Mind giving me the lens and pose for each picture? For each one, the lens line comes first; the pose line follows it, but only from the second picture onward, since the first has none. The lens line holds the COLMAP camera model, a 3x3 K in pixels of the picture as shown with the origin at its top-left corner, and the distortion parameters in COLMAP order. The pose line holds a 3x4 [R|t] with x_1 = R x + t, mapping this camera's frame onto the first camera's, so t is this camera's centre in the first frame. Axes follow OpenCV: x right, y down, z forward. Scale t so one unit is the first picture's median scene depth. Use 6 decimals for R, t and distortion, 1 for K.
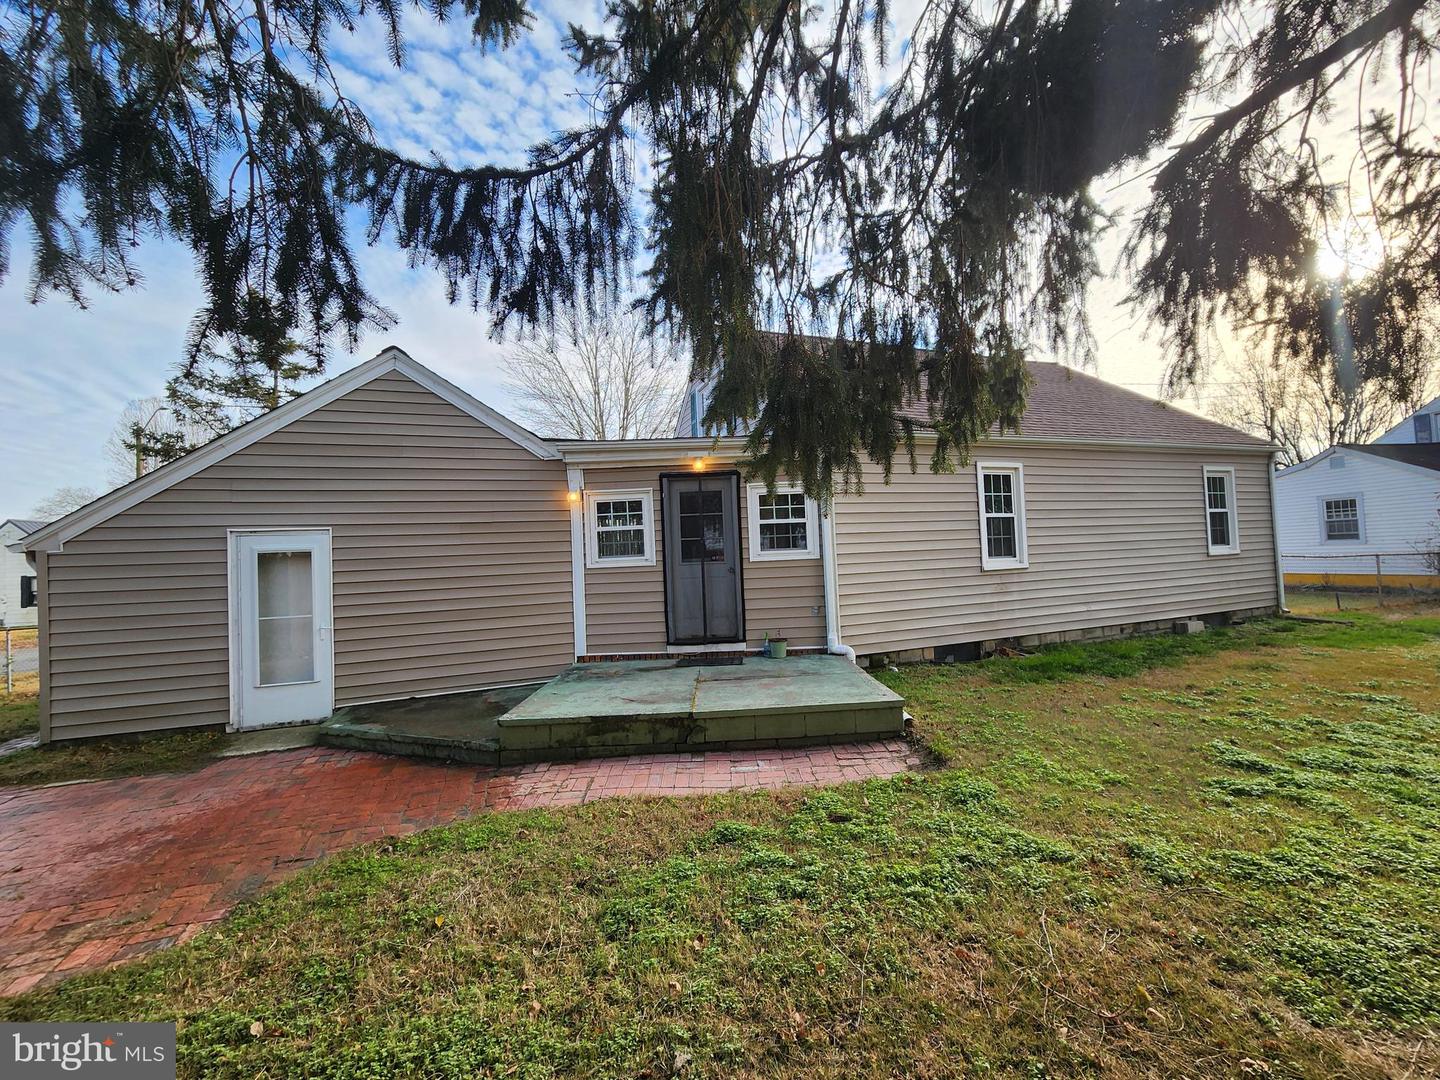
lens RADIAL K [[582.3, 0, 724.5], [0, 582.3, 545.0], [0, 0, 1]] dist [0.000720, -0.000495]
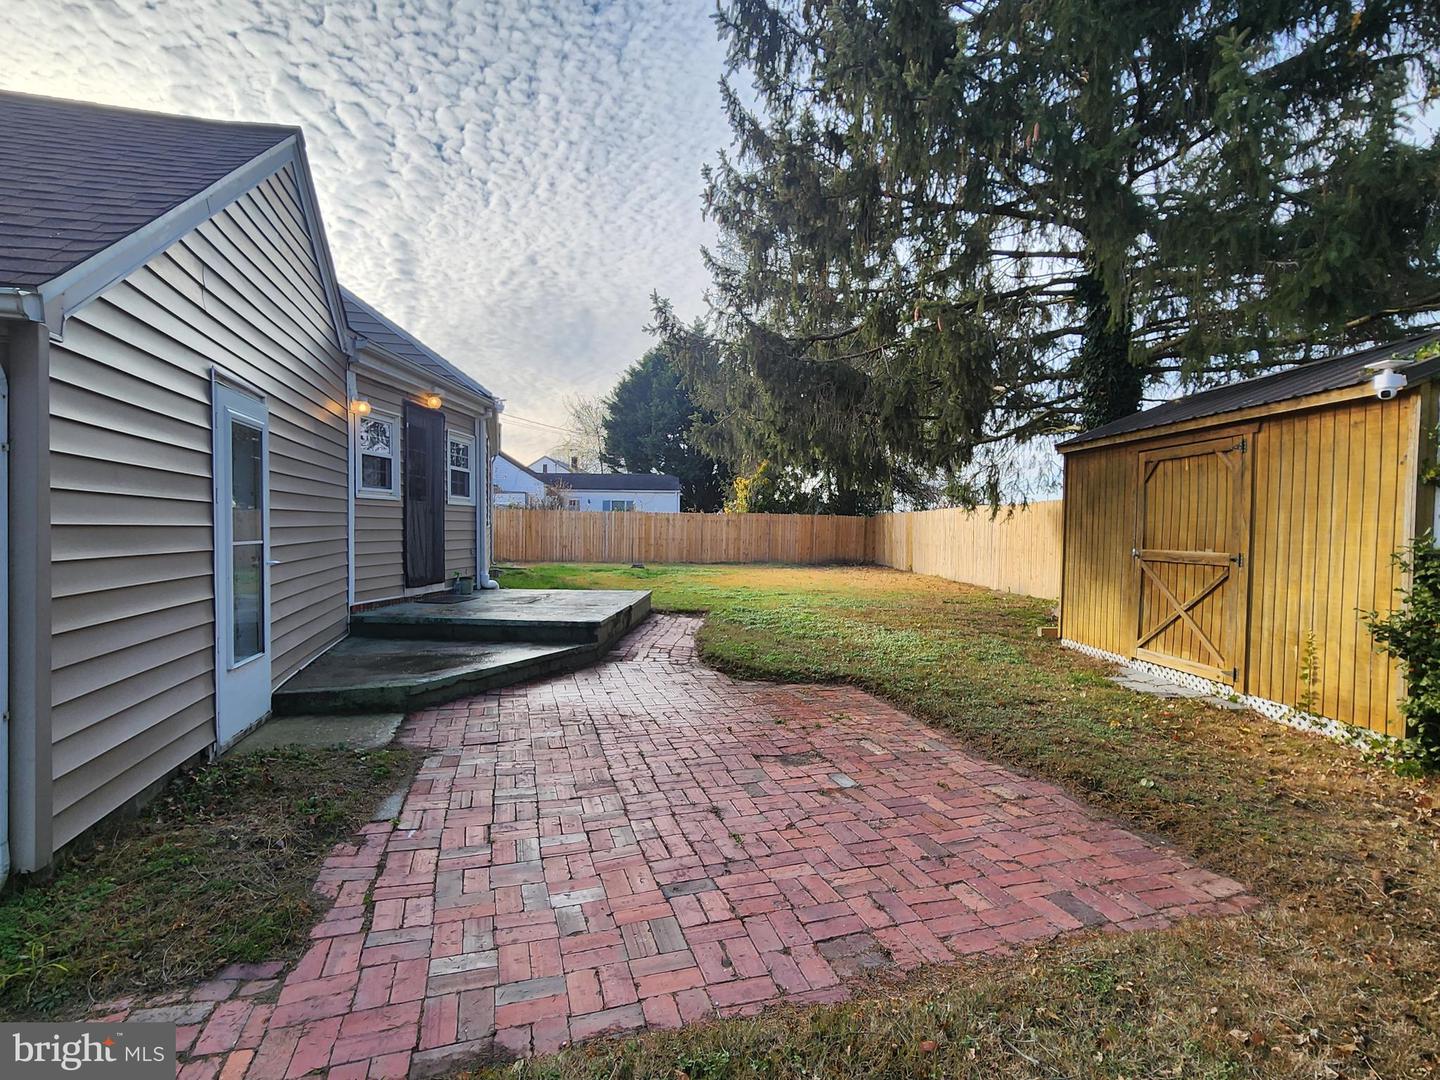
lens RADIAL K [[726.0, 0, 720.0], [0, 726.0, 540.0], [0, 0, 1]] dist [0.003323, 0.000346]
pose [[0.070294, 0.026220, 0.997182, -1.215933], [-0.042872, 0.998810, -0.023241, 0.101124], [-0.996605, -0.041118, 0.071335, 0.424177]]
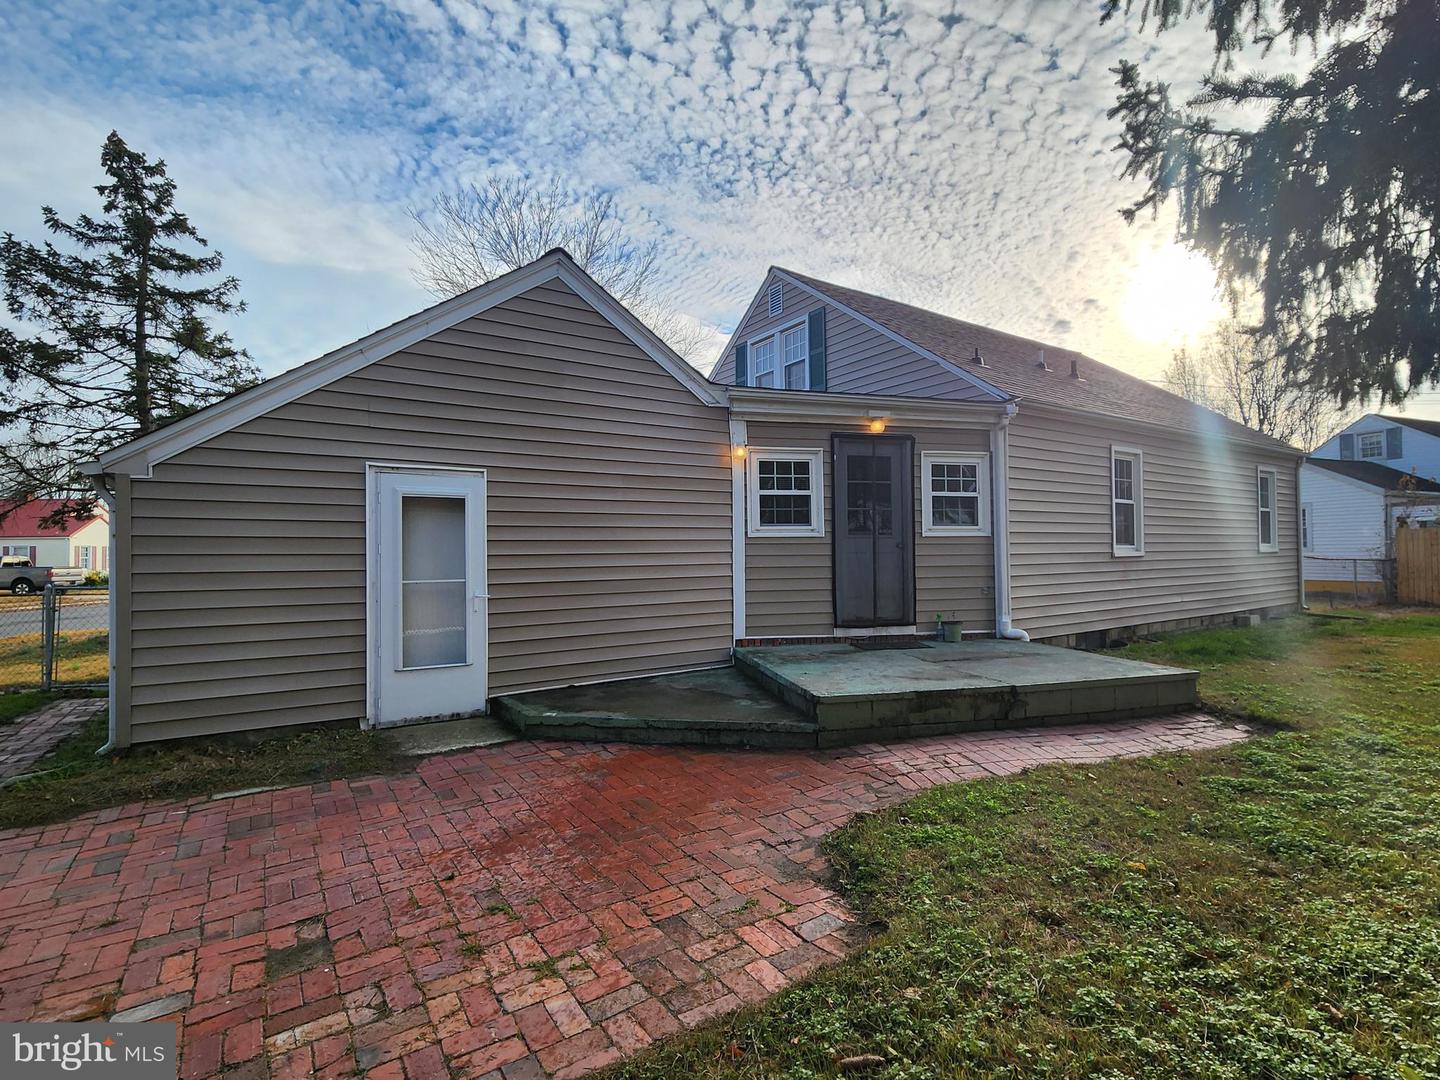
lens RADIAL K [[690.0, 0, 727.4], [0, 690.0, 542.8], [0, 0, 1]] dist [0.000424, -0.000235]
pose [[0.974338, 0.037366, 0.221965, -0.494399], [-0.038706, 0.999249, 0.001687, 0.048182], [-0.221735, -0.010235, 0.975053, 0.016455]]
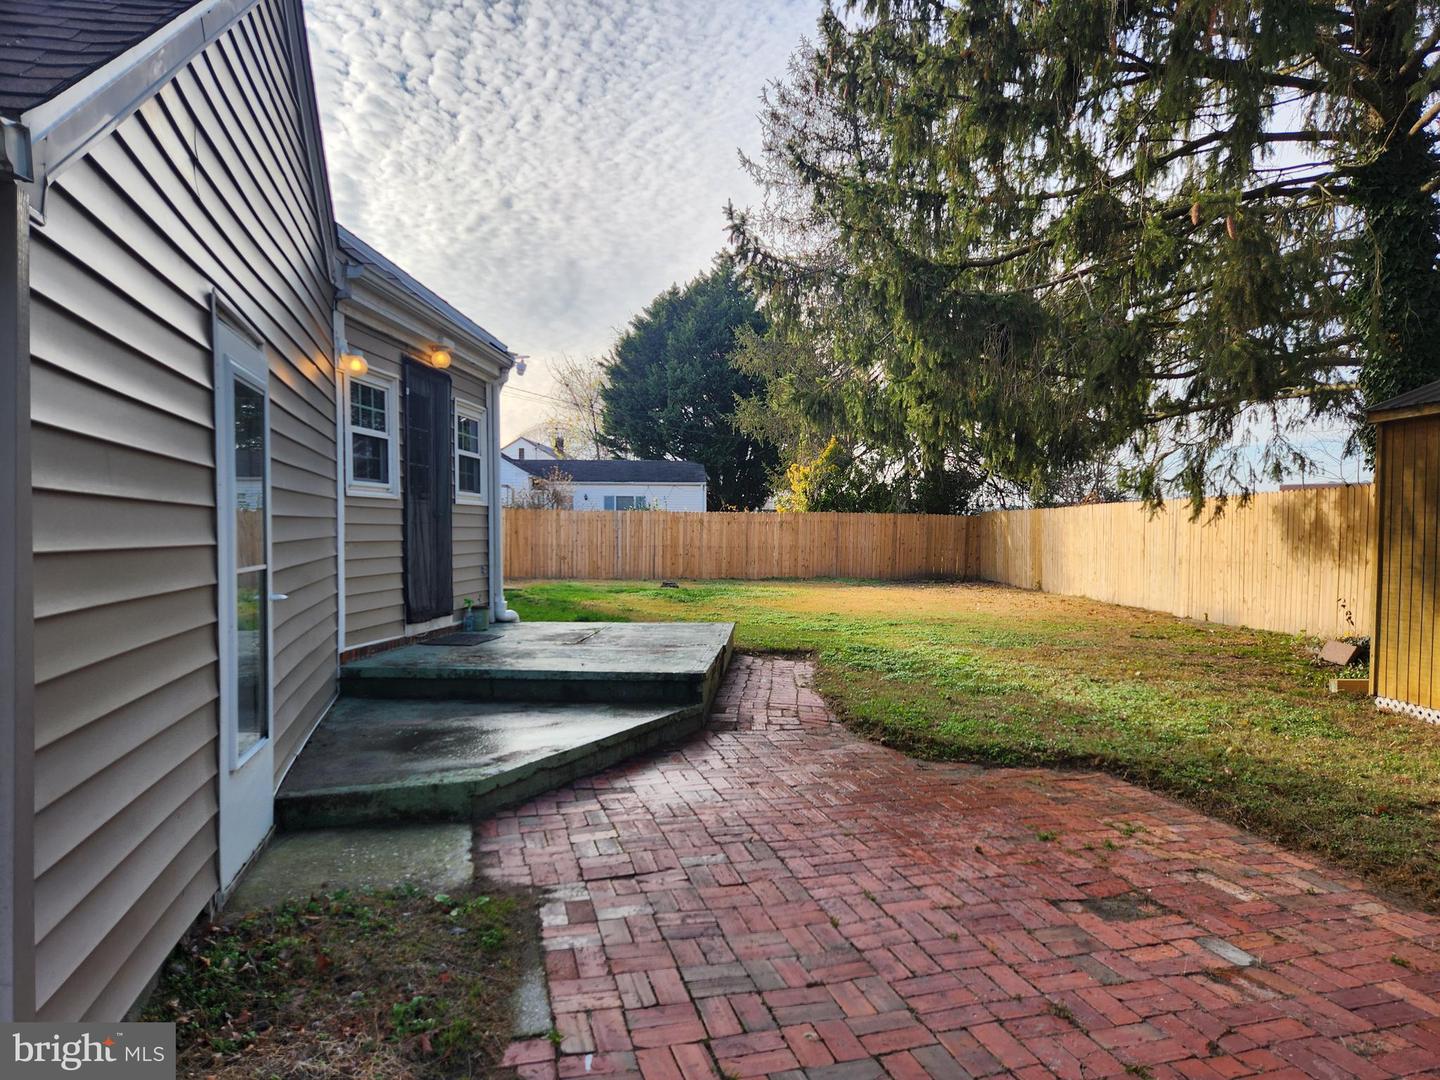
lens RADIAL K [[949.3, 0, 724.3], [0, 949.3, 548.9], [0, 0, 1]] dist [0.086270, -0.061638]
pose [[0.082156, 0.022926, 0.996356, -1.134179], [-0.037279, 0.999106, -0.019915, 0.096218], [-0.995922, -0.035507, 0.082938, 0.563515]]
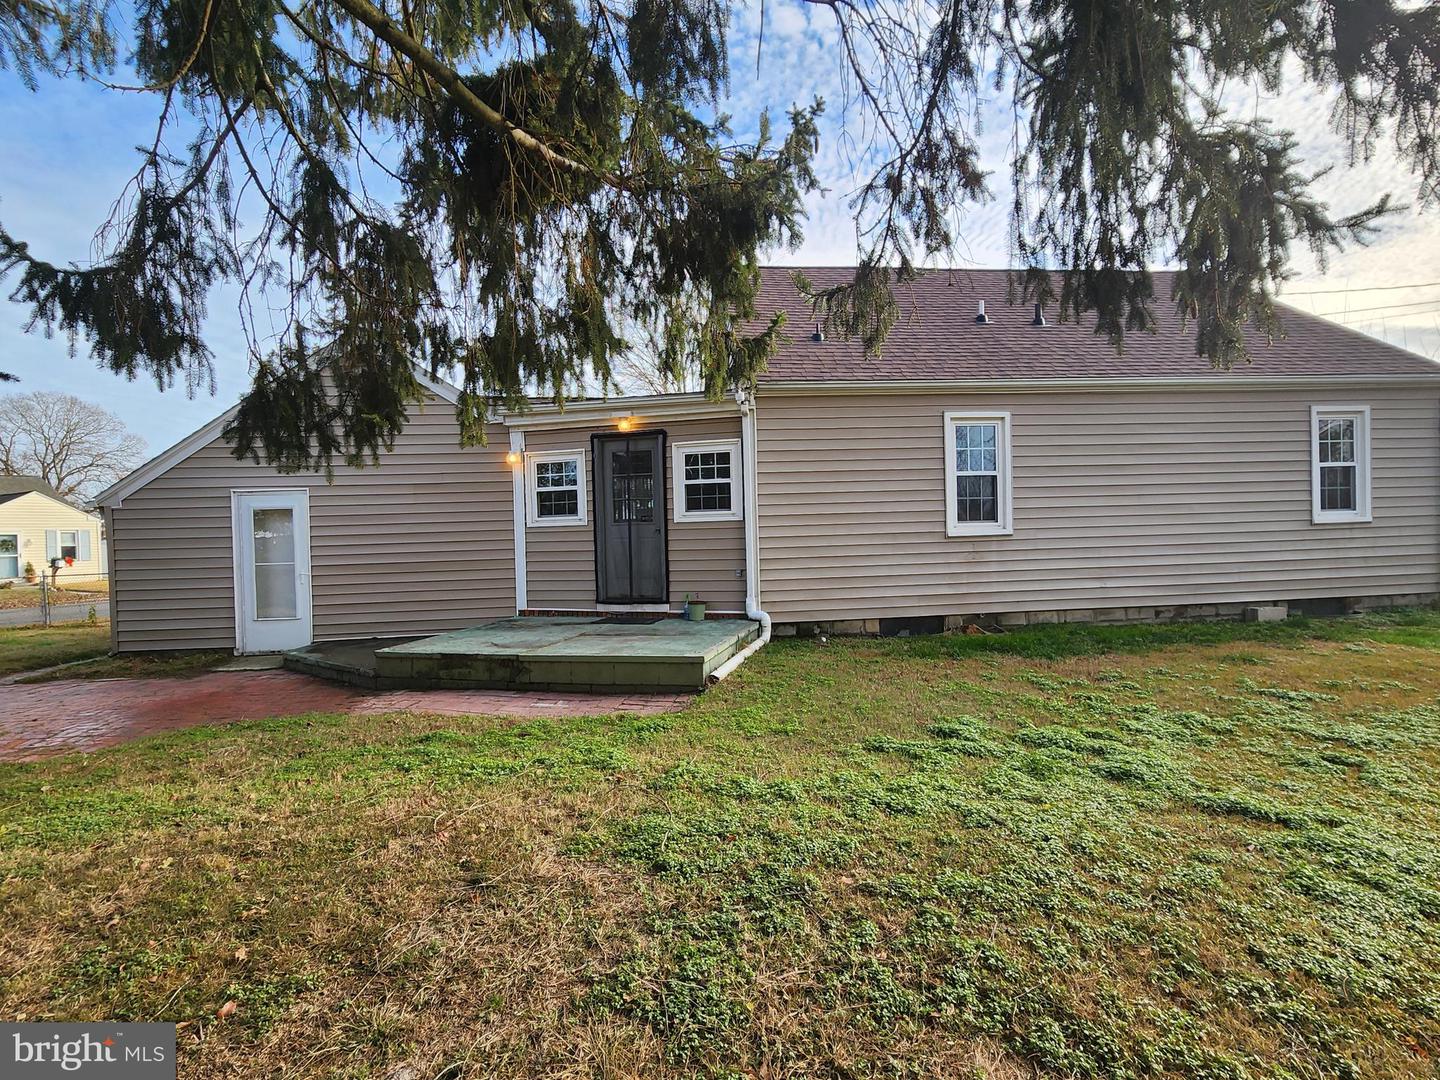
lens RADIAL K [[690.0, 0, 727.4], [0, 690.0, 542.8], [0, 0, 1]] dist [0.000424, -0.000235]
pose [[0.966077, 0.020259, -0.257460, 0.434375], [-0.006495, 0.998509, 0.054201, -0.001483], [0.258174, -0.050690, 0.964768, -0.106118]]
